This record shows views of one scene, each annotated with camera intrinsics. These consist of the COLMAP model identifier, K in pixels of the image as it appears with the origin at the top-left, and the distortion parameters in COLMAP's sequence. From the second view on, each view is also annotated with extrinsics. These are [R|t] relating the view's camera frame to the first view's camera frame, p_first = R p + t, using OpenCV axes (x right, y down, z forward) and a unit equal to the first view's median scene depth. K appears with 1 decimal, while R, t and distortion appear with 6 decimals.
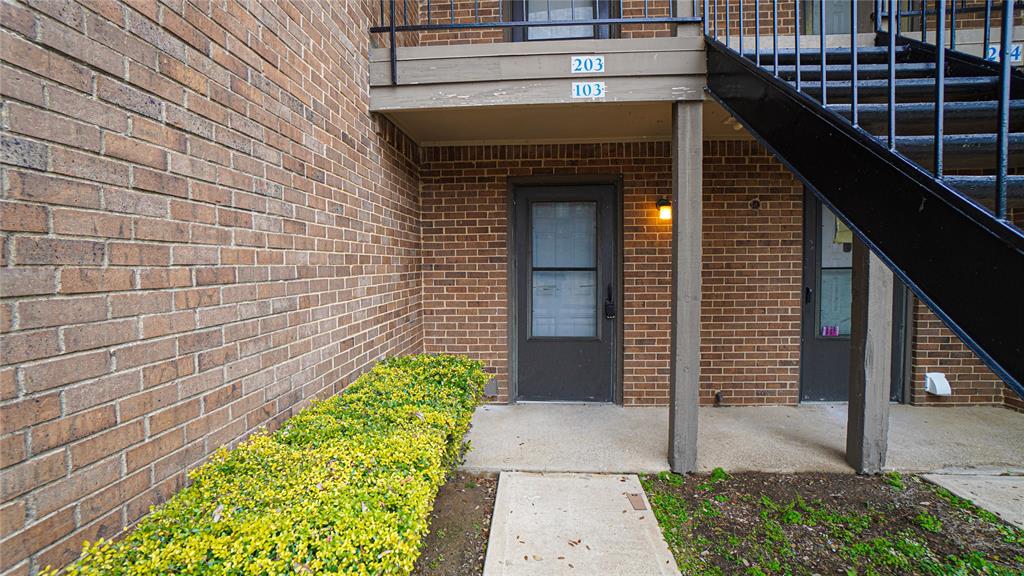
lens RADIAL K [[453.3, 0, 508.7], [0, 453.3, 289.1], [0, 0, 1]] dist [-0.066270, 0.023846]
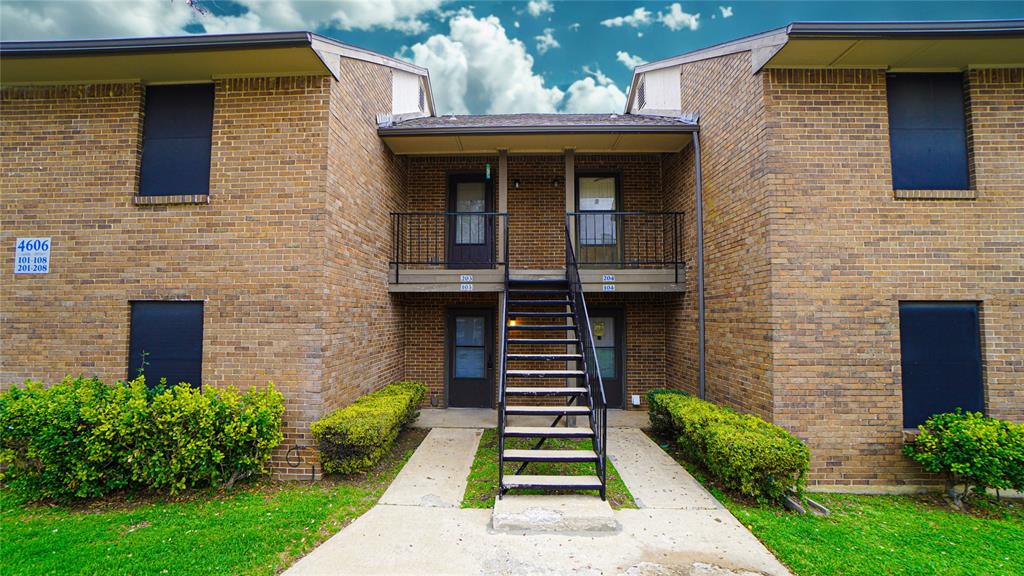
lens RADIAL K [[453.3, 0, 508.7], [0, 453.3, 289.1], [0, 0, 1]] dist [-0.066270, 0.023846]
pose [[0.999275, 0.014037, 0.035380, 0.336209], [-0.009975, 0.993604, -0.112477, -0.112592], [-0.036733, 0.112043, 0.993024, -1.814543]]
